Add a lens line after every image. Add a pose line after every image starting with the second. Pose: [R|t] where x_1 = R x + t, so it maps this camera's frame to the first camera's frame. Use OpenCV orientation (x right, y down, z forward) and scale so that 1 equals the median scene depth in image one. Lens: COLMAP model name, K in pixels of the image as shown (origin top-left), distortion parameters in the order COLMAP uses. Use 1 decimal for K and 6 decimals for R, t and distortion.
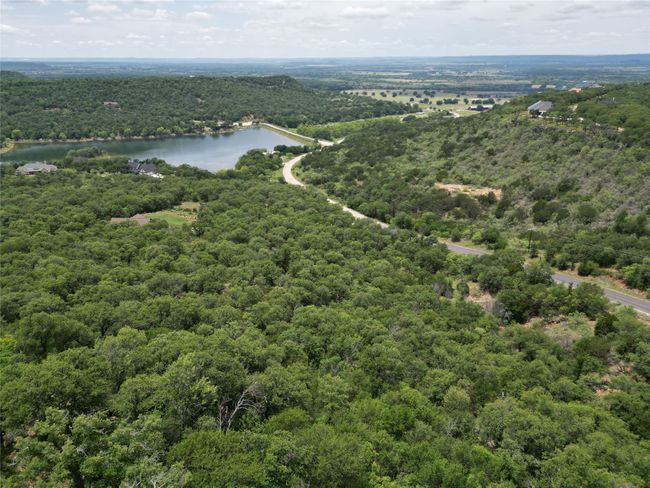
lens RADIAL K [[456.3, 0, 326.5], [0, 456.3, 242.0], [0, 0, 1]] dist [0.073954, -0.072343]
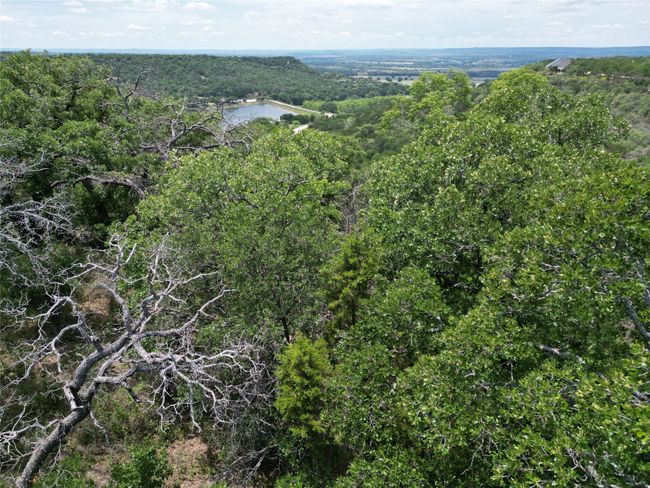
lens RADIAL K [[456.3, 0, 326.5], [0, 456.3, 242.0], [0, 0, 1]] dist [0.073954, -0.072343]
pose [[0.999976, 0.005349, -0.004478, -0.010560], [-0.005288, 0.999893, 0.013624, 0.049482], [0.004550, -0.013600, 0.999897, 0.021347]]
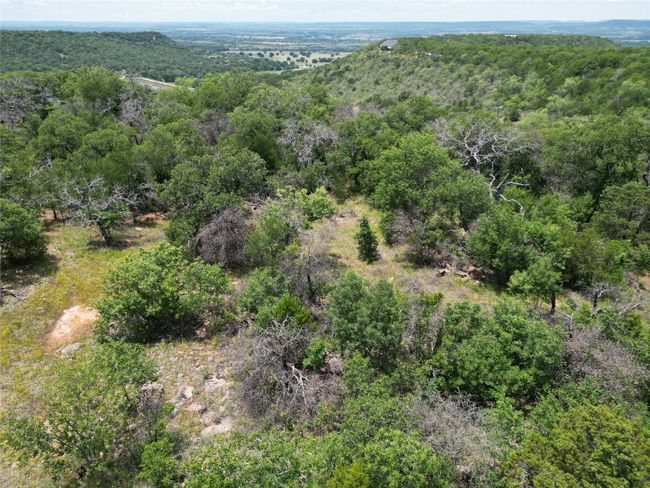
lens RADIAL K [[456.3, 0, 326.5], [0, 456.3, 242.0], [0, 0, 1]] dist [0.073954, -0.072343]
pose [[0.969744, -0.100049, 0.222681, -0.005266], [0.086275, 0.993754, 0.070774, 0.084762], [-0.228371, -0.049421, 0.972319, -0.101746]]
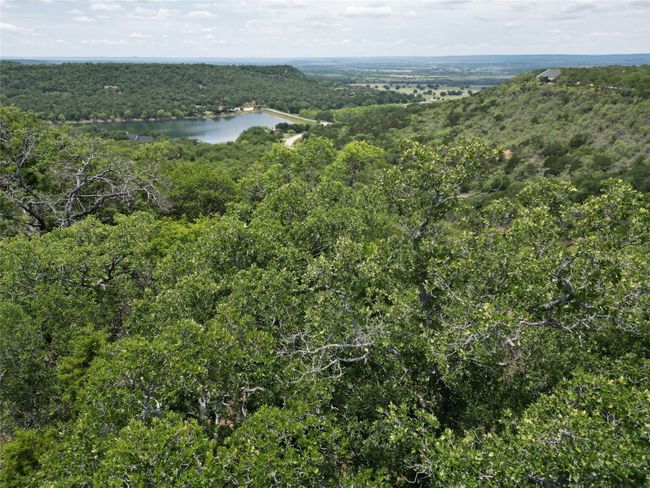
lens RADIAL K [[456.3, 0, 326.5], [0, 456.3, 242.0], [0, 0, 1]] dist [0.073954, -0.072343]
pose [[0.999982, 0.003987, -0.004548, 0.000245], [-0.003989, 0.999992, -0.000386, 0.045570], [0.004547, 0.000404, 0.999990, 0.018605]]
